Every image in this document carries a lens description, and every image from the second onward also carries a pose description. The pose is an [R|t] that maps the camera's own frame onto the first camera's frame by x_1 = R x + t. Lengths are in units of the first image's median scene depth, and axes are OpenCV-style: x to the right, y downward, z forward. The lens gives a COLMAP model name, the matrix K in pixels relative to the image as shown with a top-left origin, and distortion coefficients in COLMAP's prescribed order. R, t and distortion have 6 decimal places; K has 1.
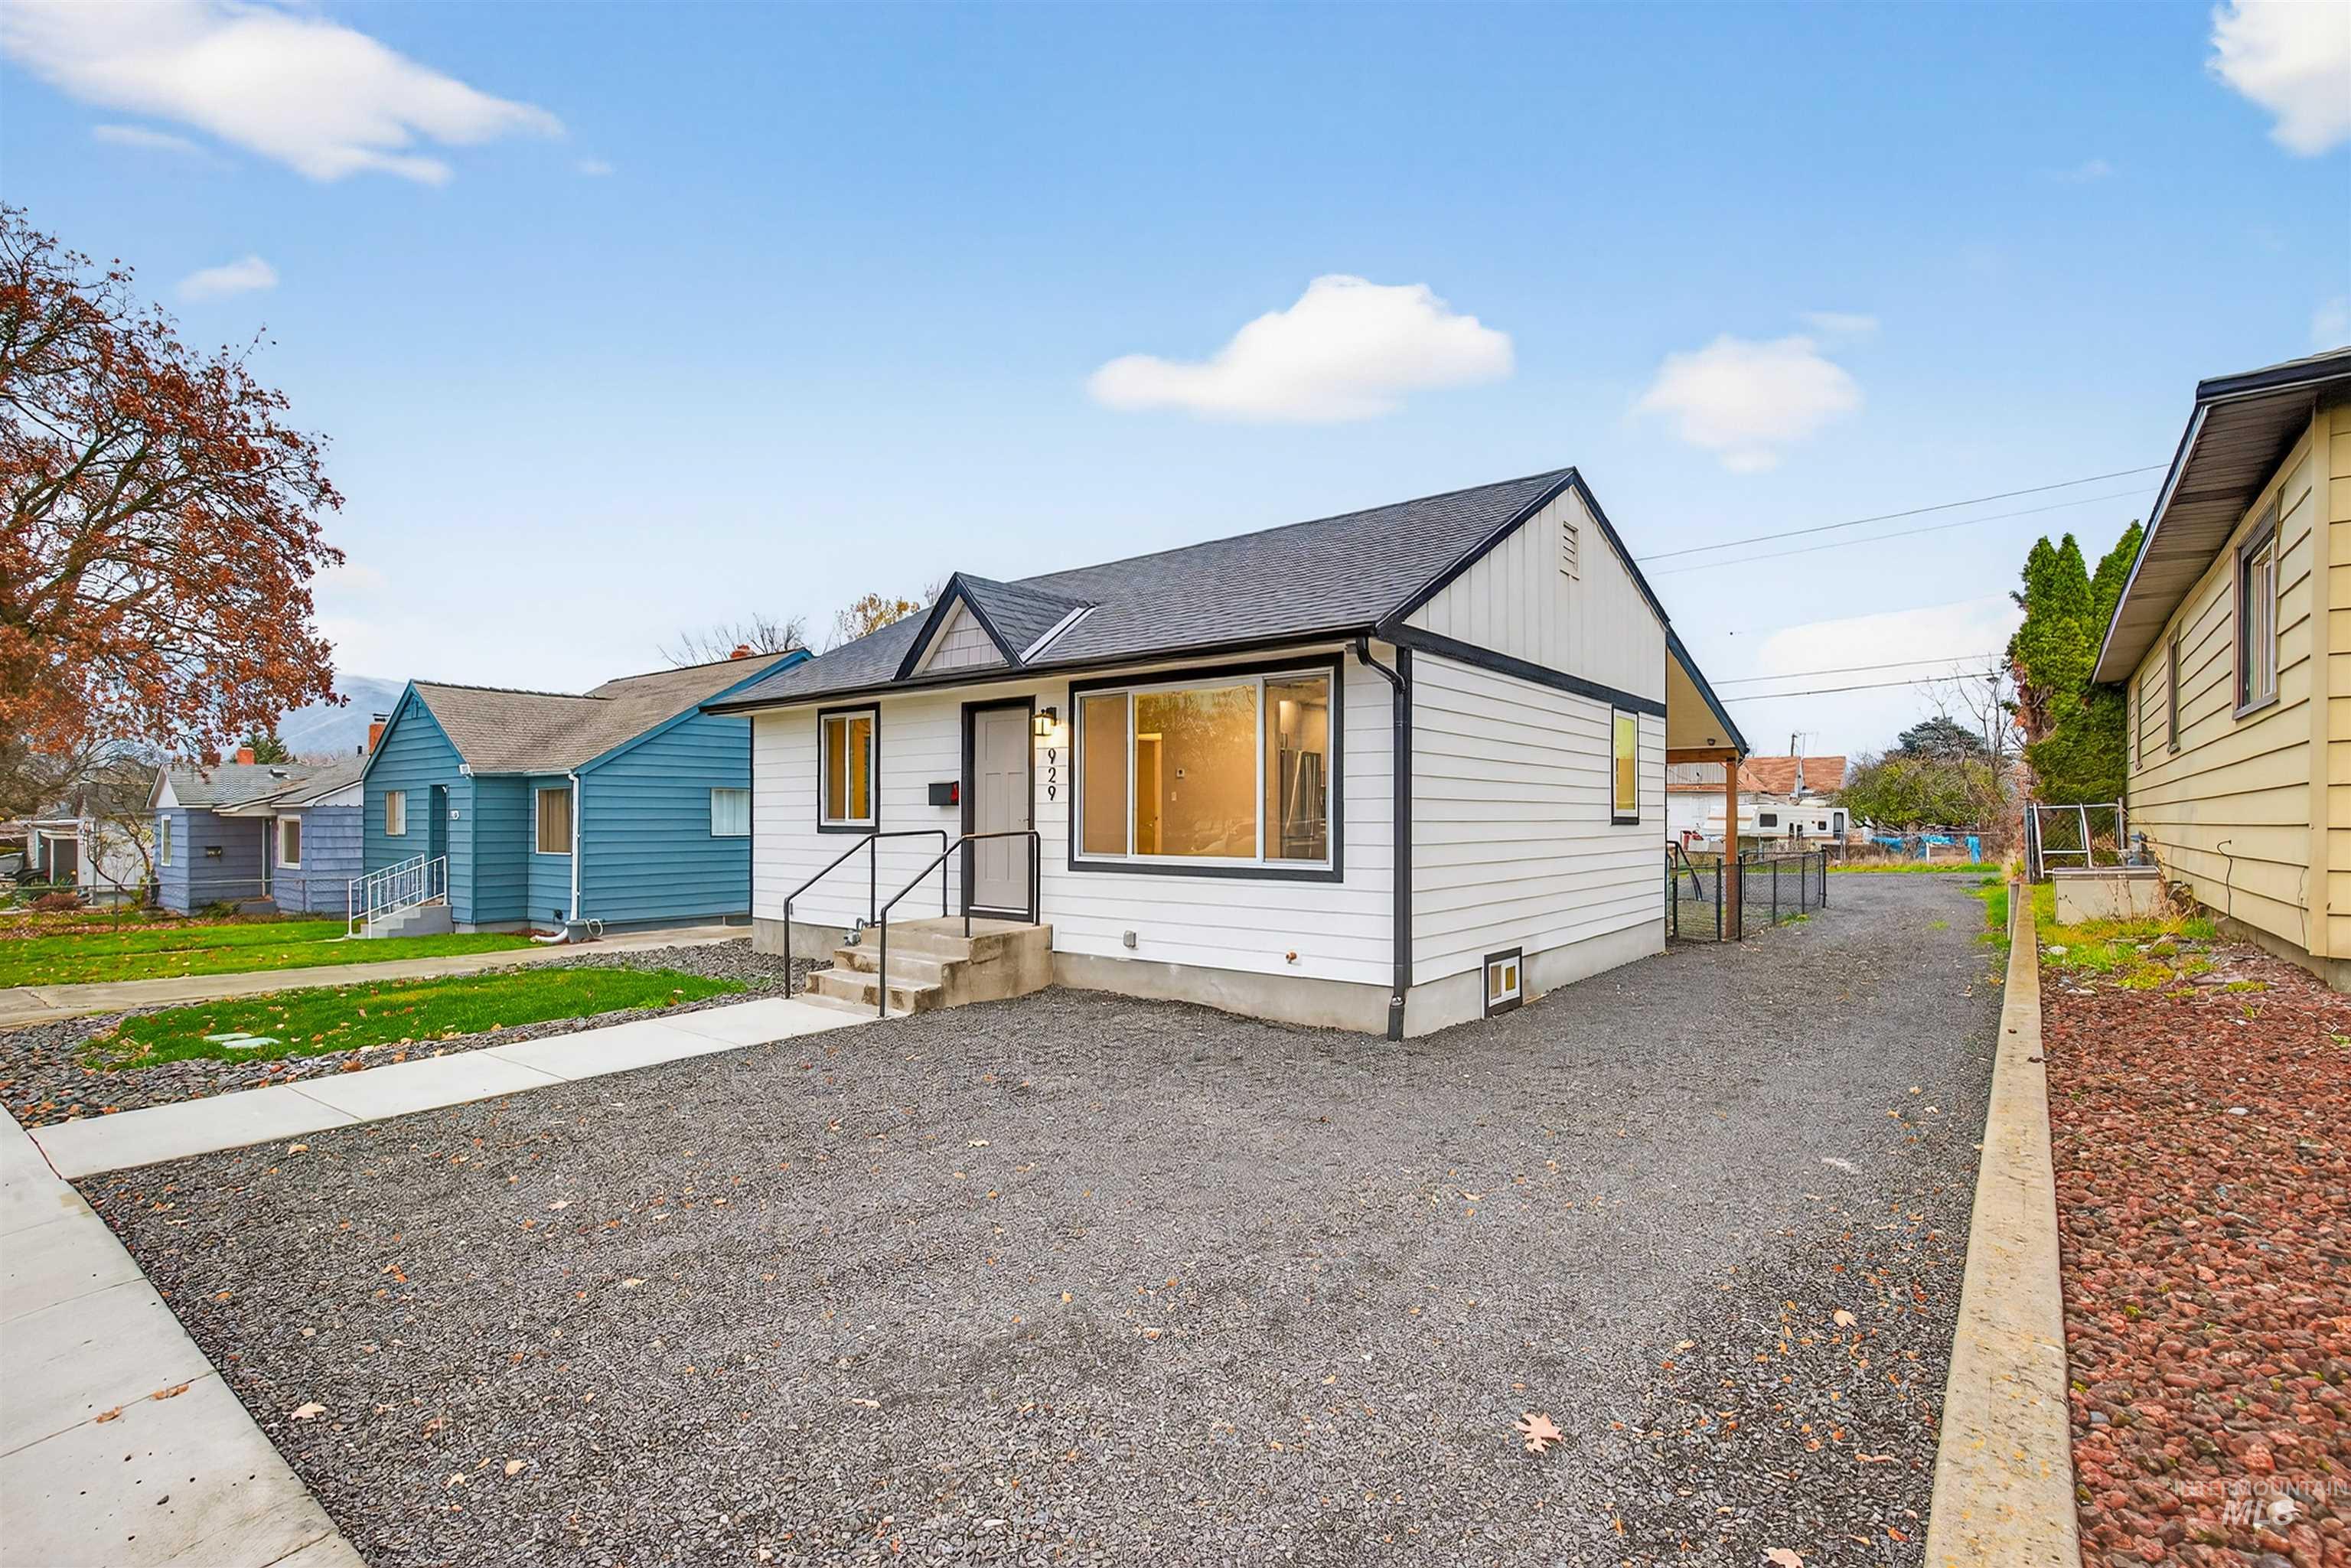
lens RADIAL K [[1081.1, 0, 1190.2], [0, 1081.1, 795.2], [0, 0, 1]] dist [0.001895, 0.000342]
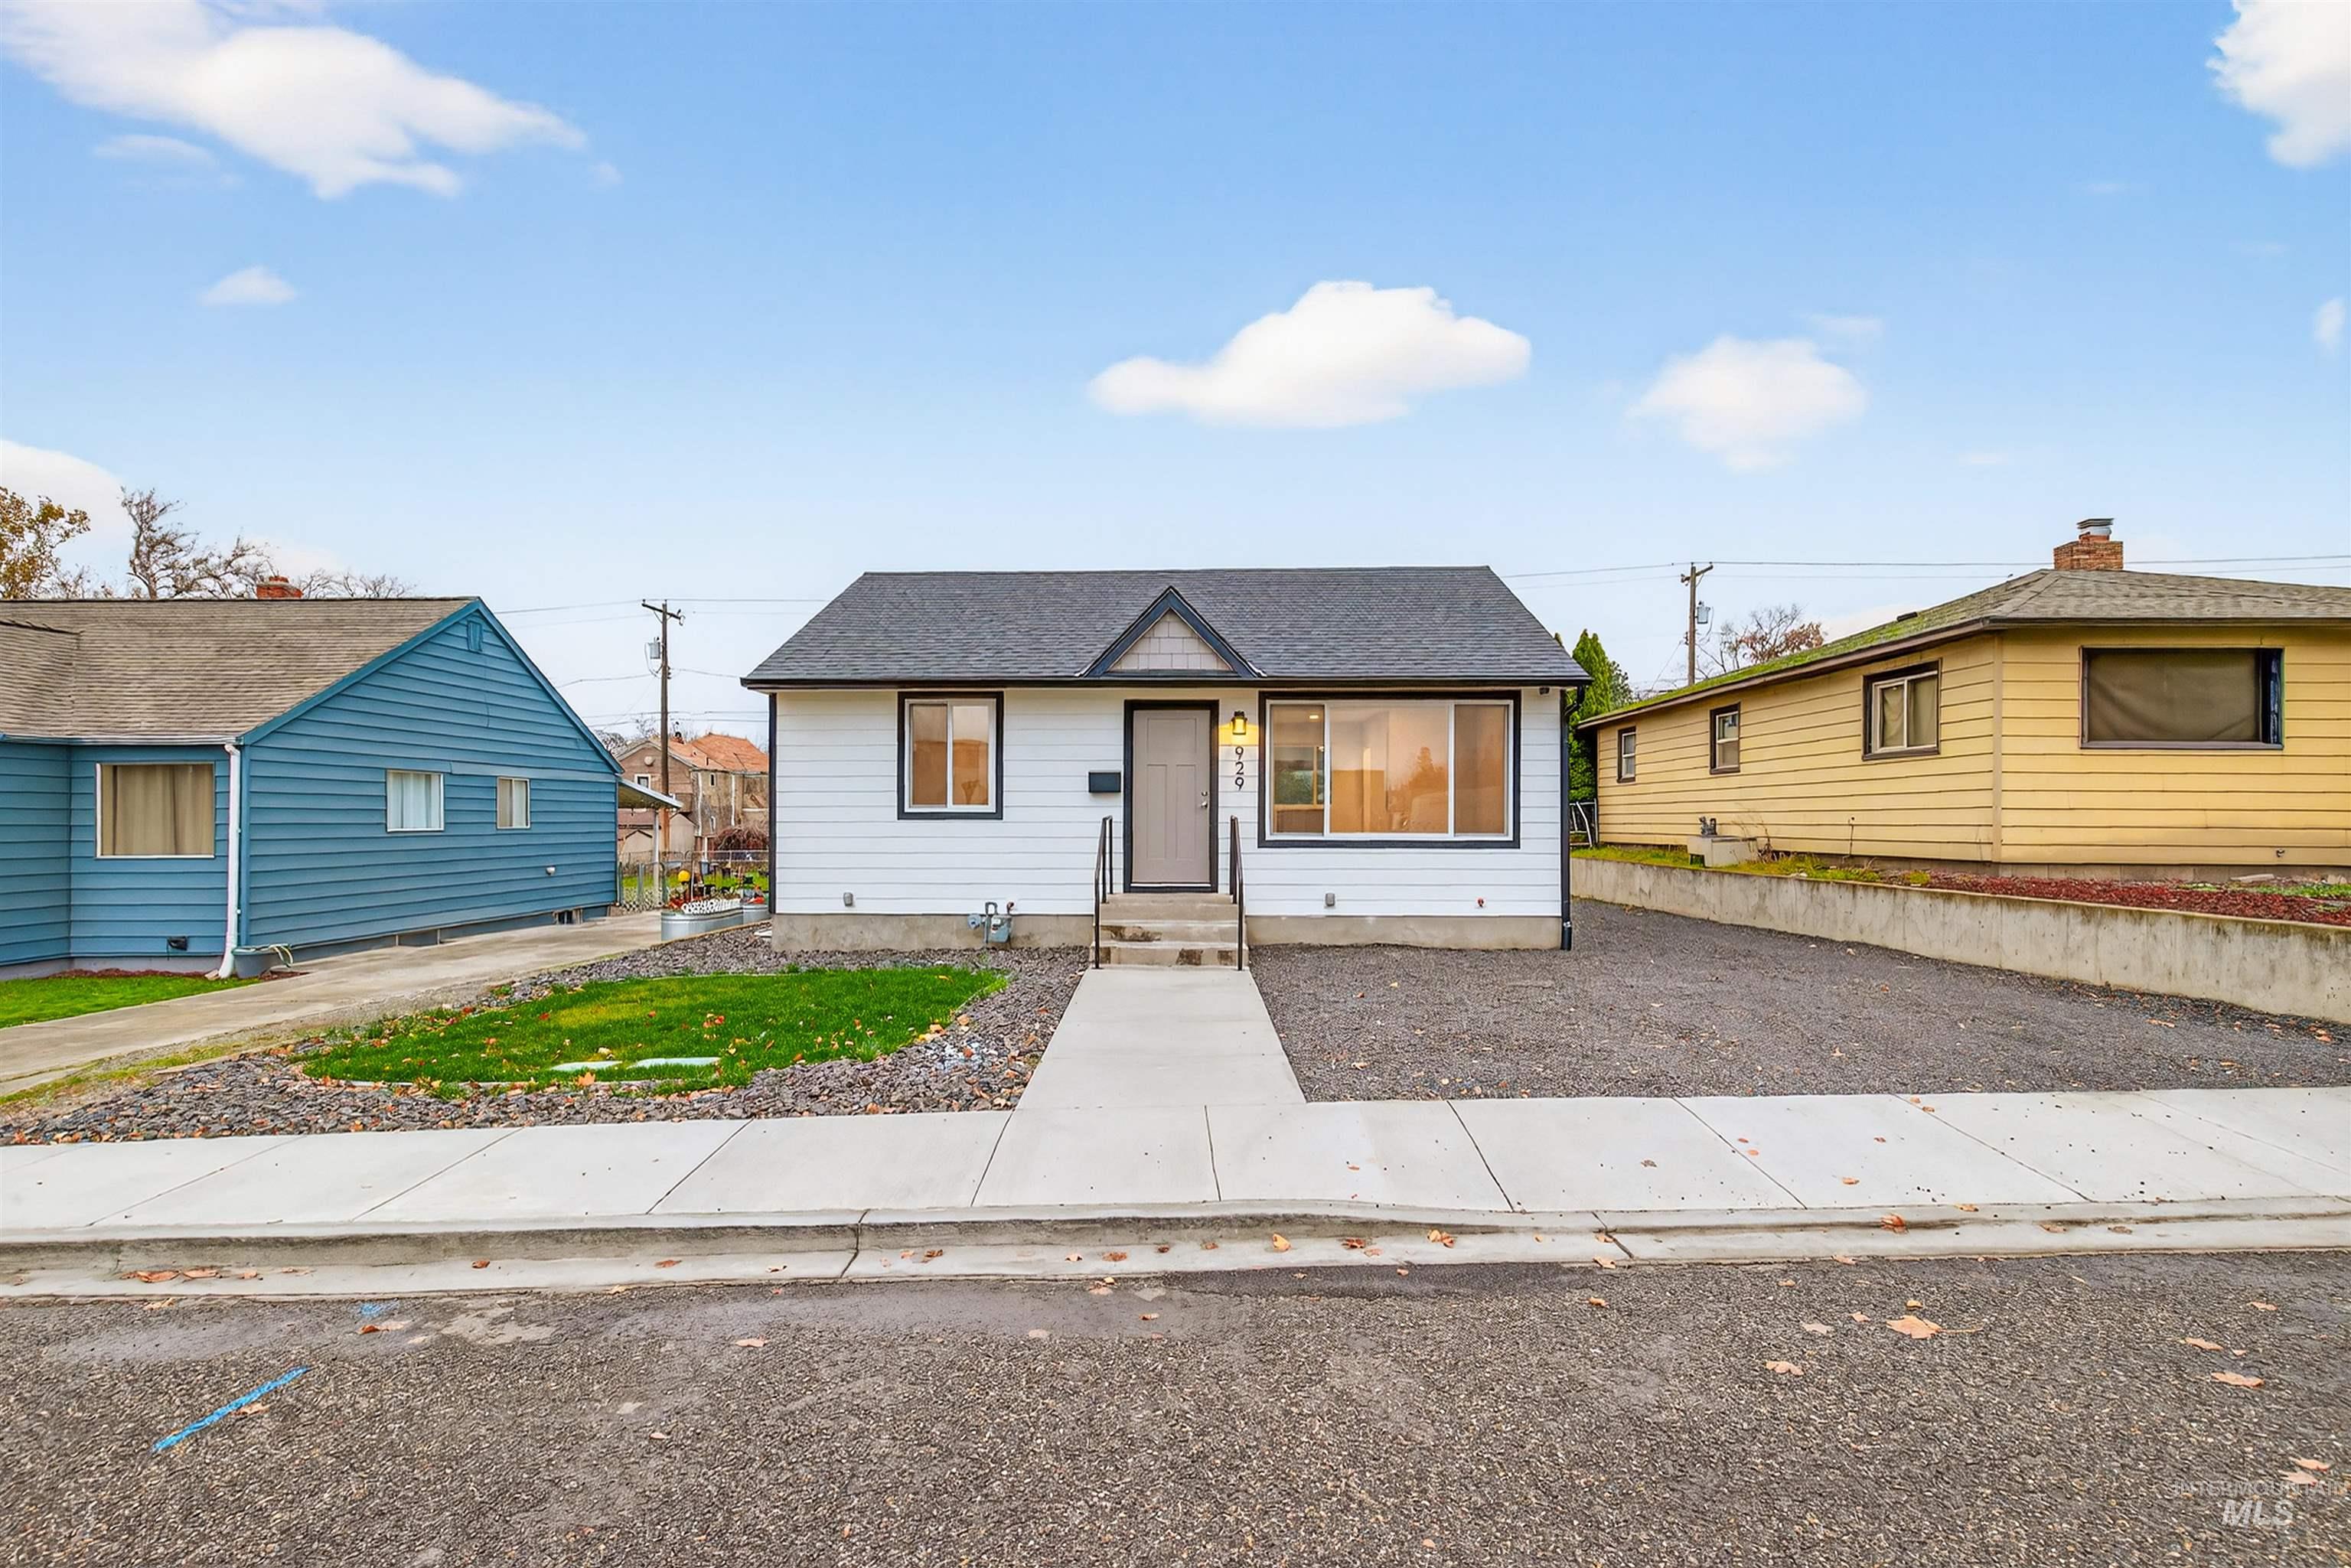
lens RADIAL K [[1081.1, 0, 1176.3], [0, 1081.1, 800.6], [0, 0, 1]] dist [0.001895, 0.000342]
pose [[0.797574, 0.010285, 0.603134, -0.906957], [-0.012384, 0.999923, -0.000675, 0.018538], [-0.603094, -0.006931, 0.797640, 0.091947]]
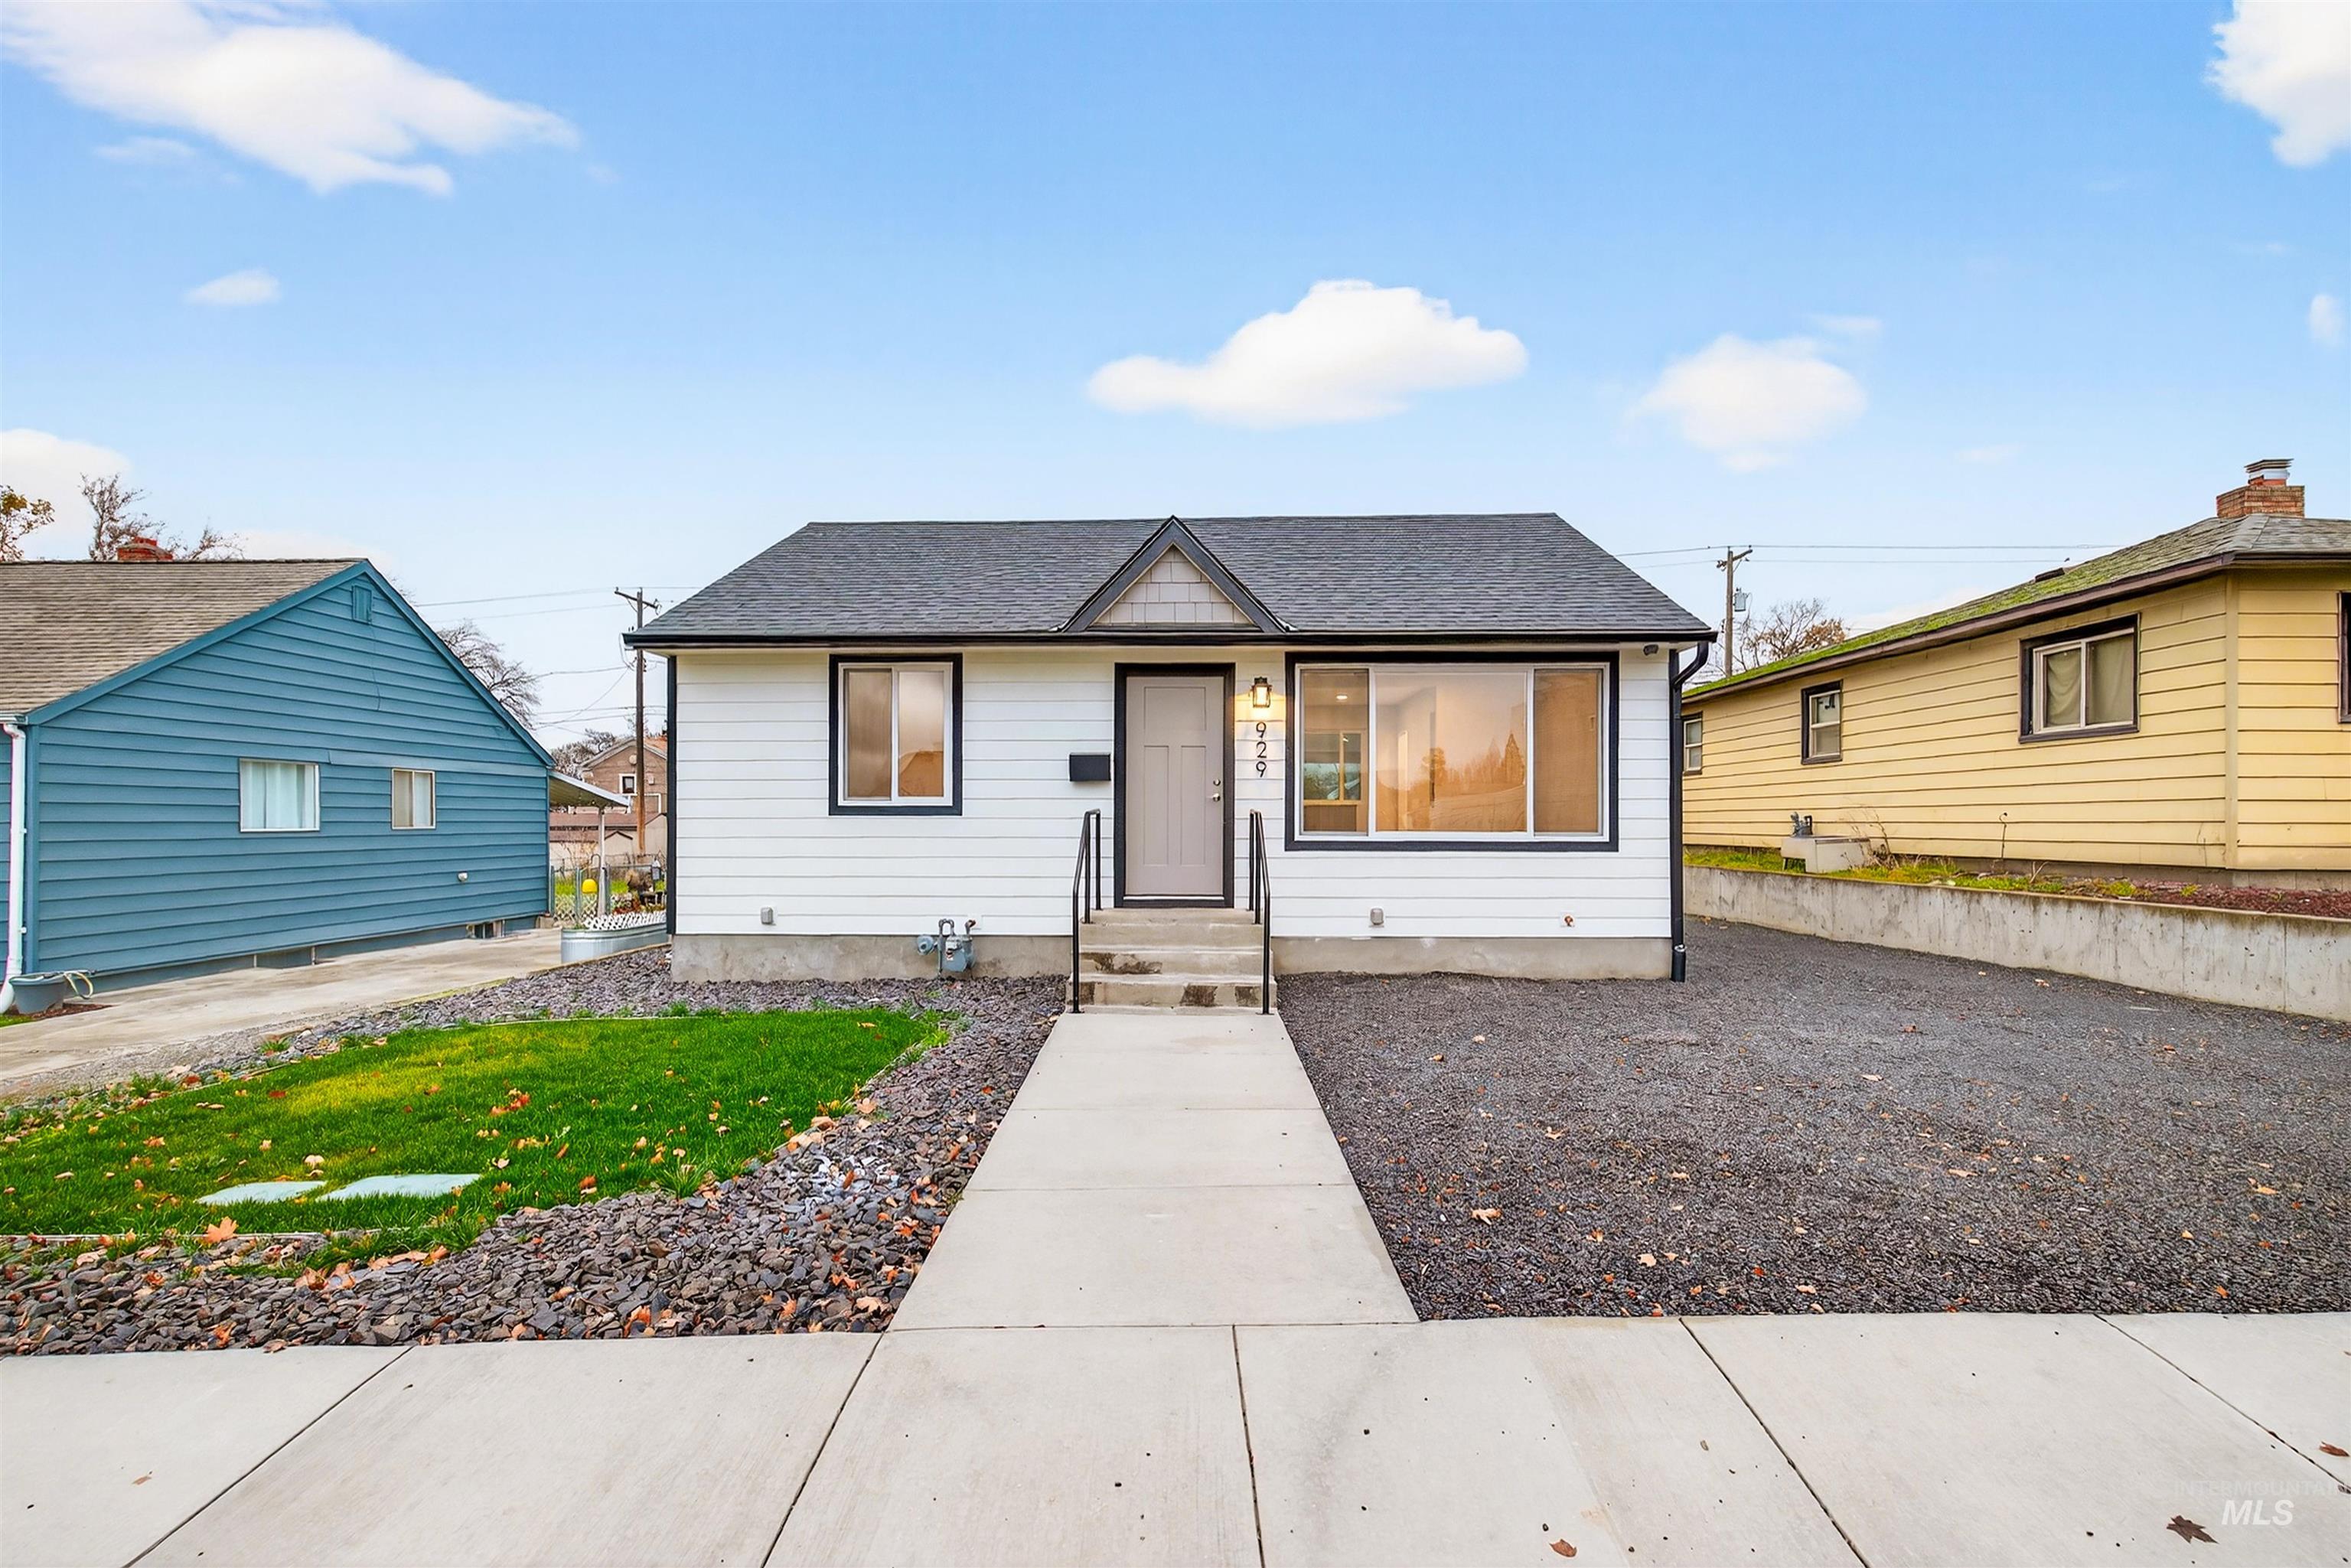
lens RADIAL K [[1081.1, 0, 1171.8], [0, 1081.1, 793.8], [0, 0, 1]] dist [0.001895, 0.000342]
pose [[0.801131, 0.014744, 0.598307, -0.755629], [-0.011726, 0.999891, -0.008939, 0.028986], [-0.598374, 0.000146, 0.801217, 0.295100]]
